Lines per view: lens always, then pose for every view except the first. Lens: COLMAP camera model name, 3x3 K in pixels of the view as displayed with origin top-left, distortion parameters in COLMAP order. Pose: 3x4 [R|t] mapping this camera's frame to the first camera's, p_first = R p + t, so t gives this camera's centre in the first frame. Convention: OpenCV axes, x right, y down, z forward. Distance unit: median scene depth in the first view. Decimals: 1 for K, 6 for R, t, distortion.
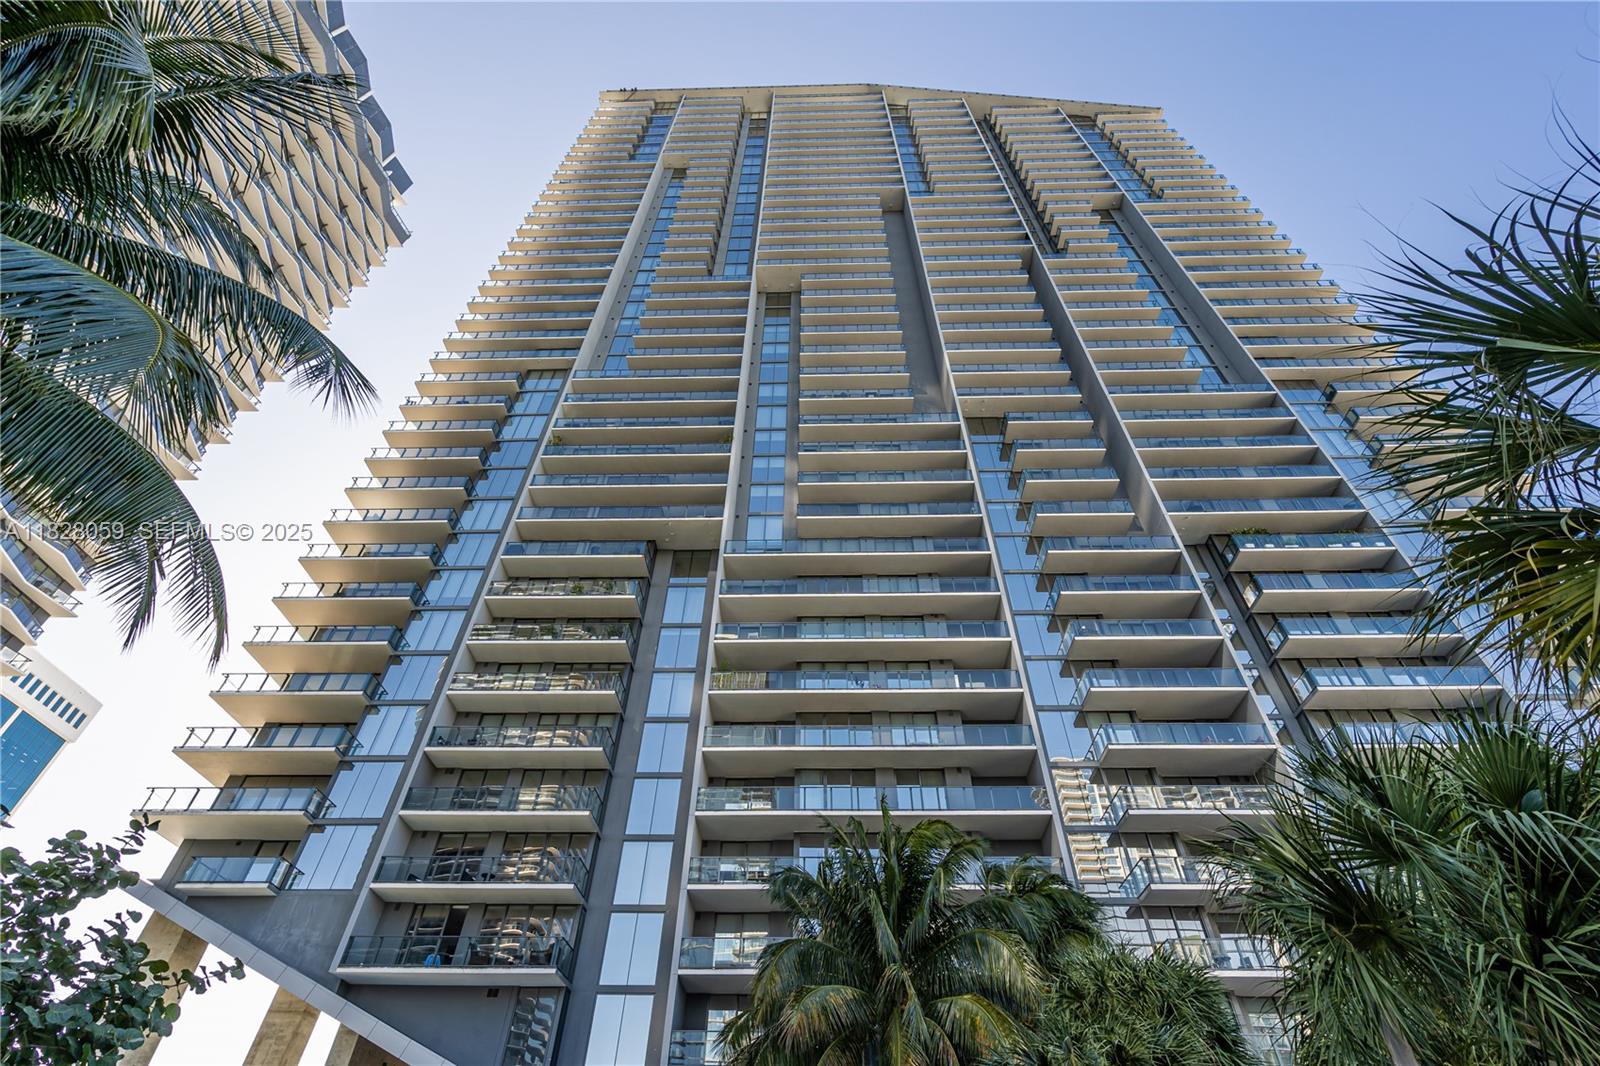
lens RADIAL K [[731.4, 0, 800.0], [0, 731.4, 533.0], [0, 0, 1]] dist [-0.001504, -0.000470]
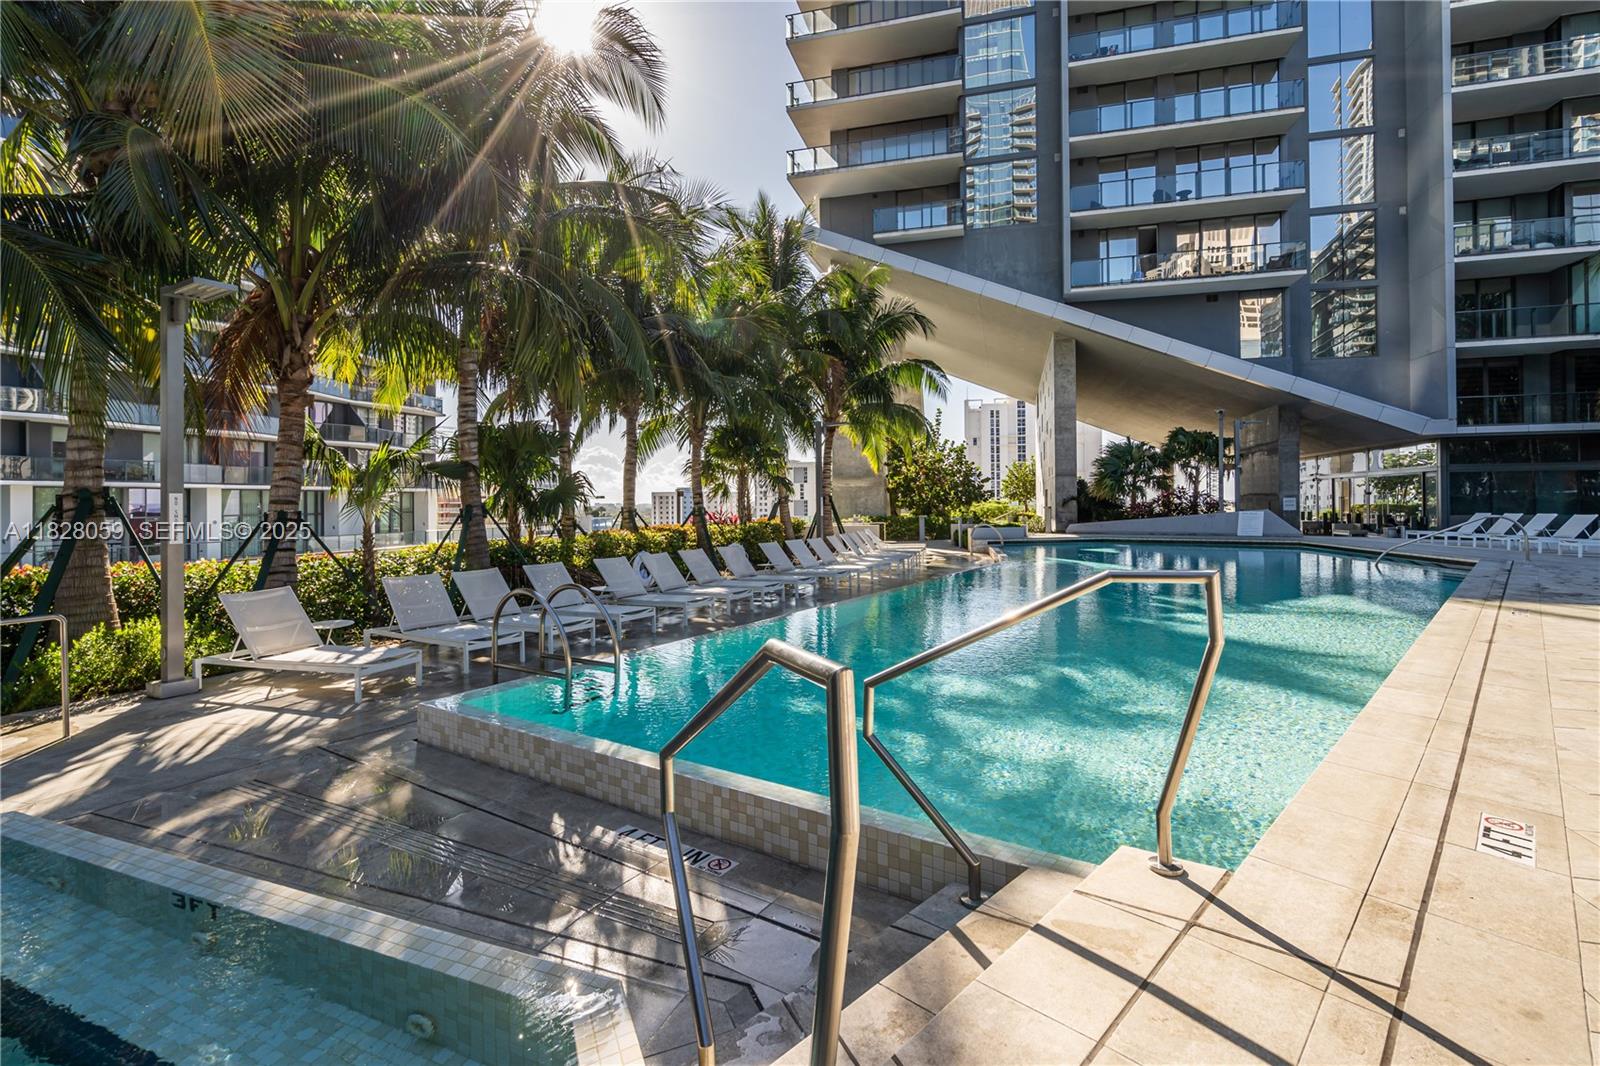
lens RADIAL K [[732.7, 0, 799.5], [0, 732.7, 496.6], [0, 0, 1]] dist [0.000143, -0.000553]
pose [[0.967234, -0.013029, -0.253552, -0.538917], [0.187230, 0.711113, 0.677690, 0.010842], [0.171475, -0.702957, 0.690252, -0.010084]]
